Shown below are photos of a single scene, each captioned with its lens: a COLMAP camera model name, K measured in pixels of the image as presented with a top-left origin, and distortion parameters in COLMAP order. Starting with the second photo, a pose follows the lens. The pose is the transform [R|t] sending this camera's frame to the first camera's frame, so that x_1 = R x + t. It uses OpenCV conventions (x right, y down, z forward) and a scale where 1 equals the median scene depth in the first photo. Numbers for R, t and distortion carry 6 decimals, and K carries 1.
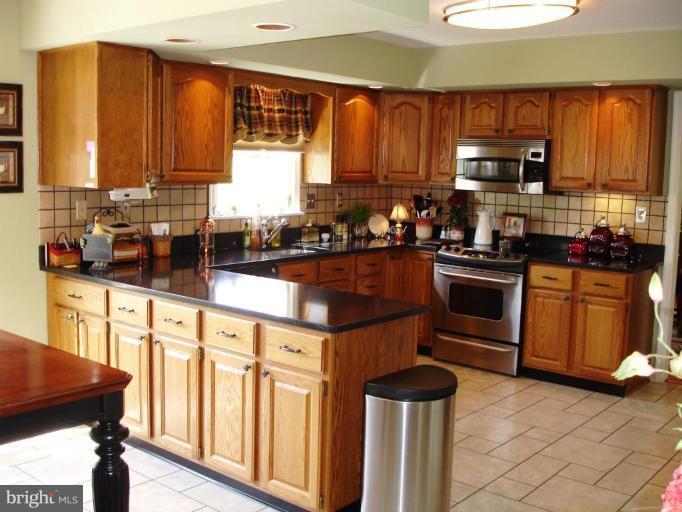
lens RADIAL K [[764.6, 0, 341.0], [0, 764.6, 256.0], [0, 0, 1]] dist [-0.105539, -0.036290]
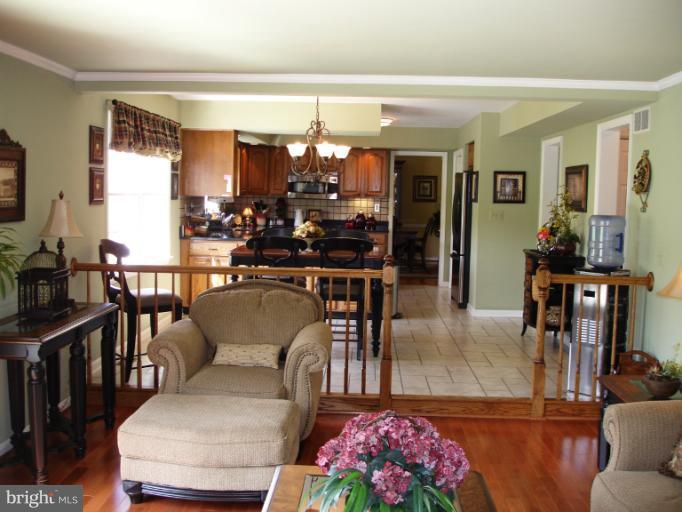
lens RADIAL K [[802.7, 0, 341.0], [0, 802.7, 256.0], [0, 0, 1]] dist [0.185572, -0.005955]
pose [[0.788583, -0.056888, 0.612291, -1.193372], [0.072330, 0.997381, -0.000488, 0.083512], [-0.610659, 0.044672, 0.790632, -0.818957]]
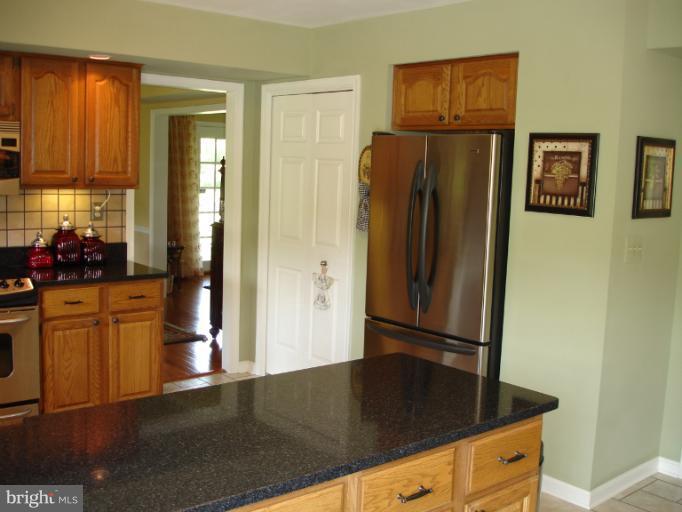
lens RADIAL K [[764.6, 0, 341.0], [0, 764.6, 256.0], [0, 0, 1]] dist [-0.105539, -0.036290]
pose [[0.163458, -0.135153, 0.977249, -0.448372], [0.090425, 0.988454, 0.121578, -0.091468], [-0.982397, 0.068494, 0.173792, 0.623547]]
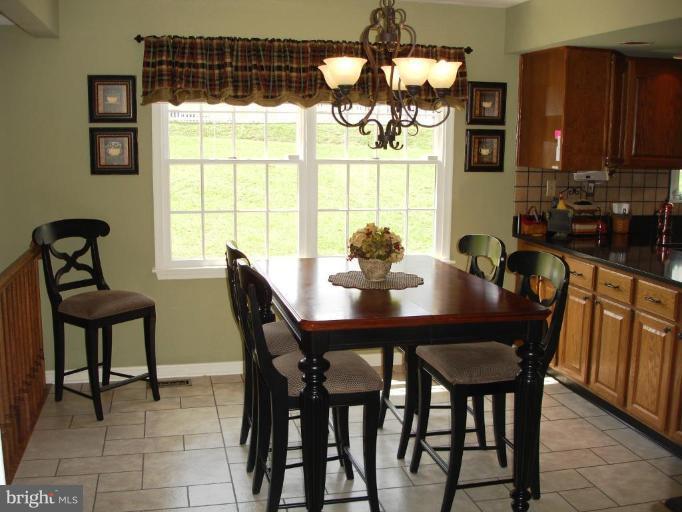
lens RADIAL K [[764.6, 0, 341.0], [0, 764.6, 256.0], [0, 0, 1]] dist [-0.105539, -0.036290]
pose [[0.801063, 0.080674, -0.593119, 0.102407], [-0.066131, 0.996738, 0.046256, 0.011274], [0.594916, 0.002170, 0.803785, -0.142634]]
